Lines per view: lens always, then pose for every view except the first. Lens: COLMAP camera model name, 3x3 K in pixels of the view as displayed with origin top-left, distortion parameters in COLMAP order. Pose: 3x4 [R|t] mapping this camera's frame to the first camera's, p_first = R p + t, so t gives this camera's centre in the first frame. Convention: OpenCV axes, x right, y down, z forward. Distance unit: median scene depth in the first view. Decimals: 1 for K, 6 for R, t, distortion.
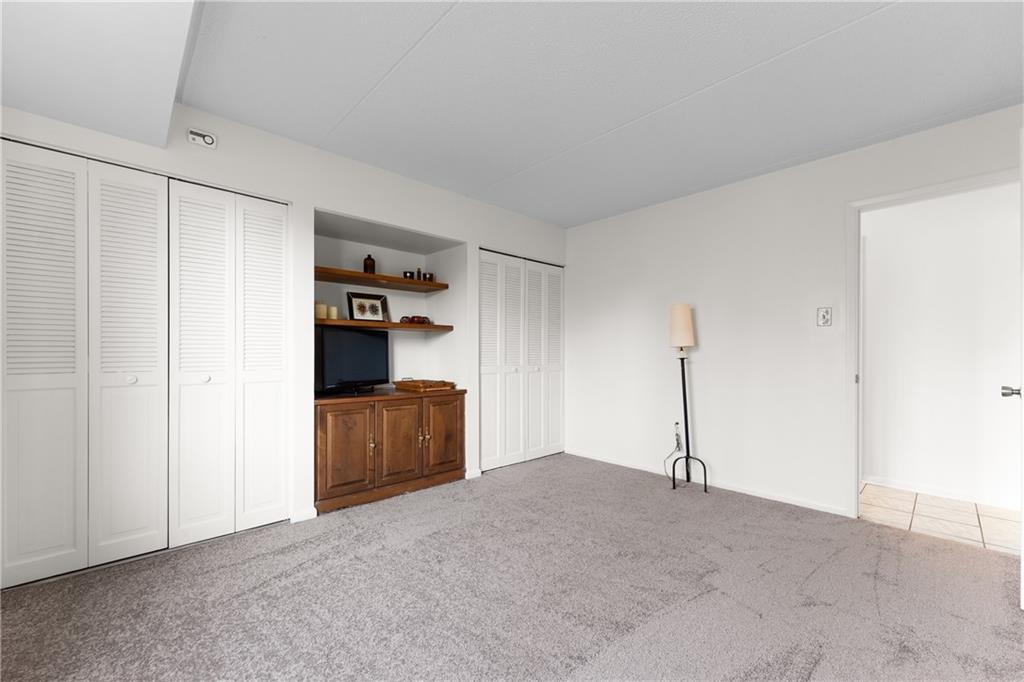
lens RADIAL K [[411.1, 0, 503.0], [0, 411.1, 349.5], [0, 0, 1]] dist [-0.000069, -0.000338]
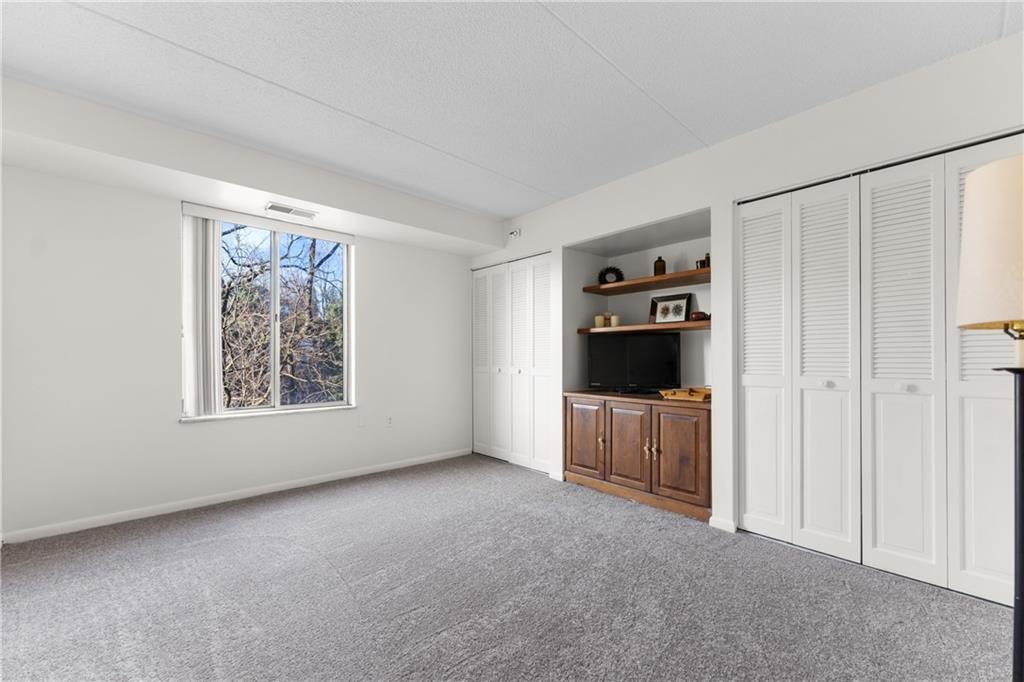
lens RADIAL K [[411.1, 0, 503.6], [0, 411.1, 348.1], [0, 0, 1]] dist [-0.000069, -0.000338]
pose [[-0.016742, -0.032448, -0.999333, 0.660730], [0.004127, 0.999463, -0.032521, 0.019810], [0.999851, -0.004668, -0.016599, 0.638741]]
